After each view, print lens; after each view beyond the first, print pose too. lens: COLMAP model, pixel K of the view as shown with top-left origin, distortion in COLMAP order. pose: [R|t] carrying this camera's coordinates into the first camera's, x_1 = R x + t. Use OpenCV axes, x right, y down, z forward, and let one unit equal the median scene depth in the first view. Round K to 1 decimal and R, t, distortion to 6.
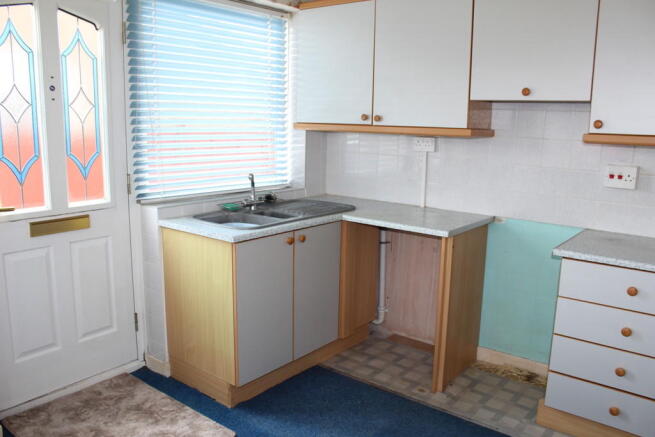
lens RADIAL K [[532.5, 0, 325.2], [0, 532.5, 221.7], [0, 0, 1]] dist [-0.205649, 0.174755]
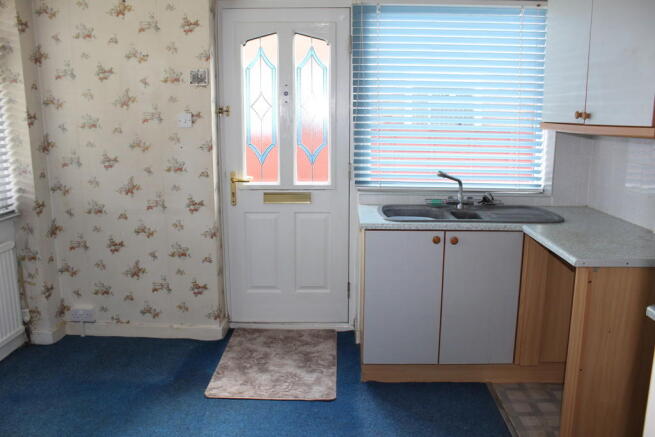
lens RADIAL K [[532.5, 0, 325.2], [0, 532.5, 221.7], [0, 0, 1]] dist [-0.205649, 0.174755]
pose [[0.594591, 0.136689, -0.792324, 0.557783], [-0.137801, 0.988187, 0.067067, -0.033264], [0.792132, 0.069306, 0.606403, 0.231866]]
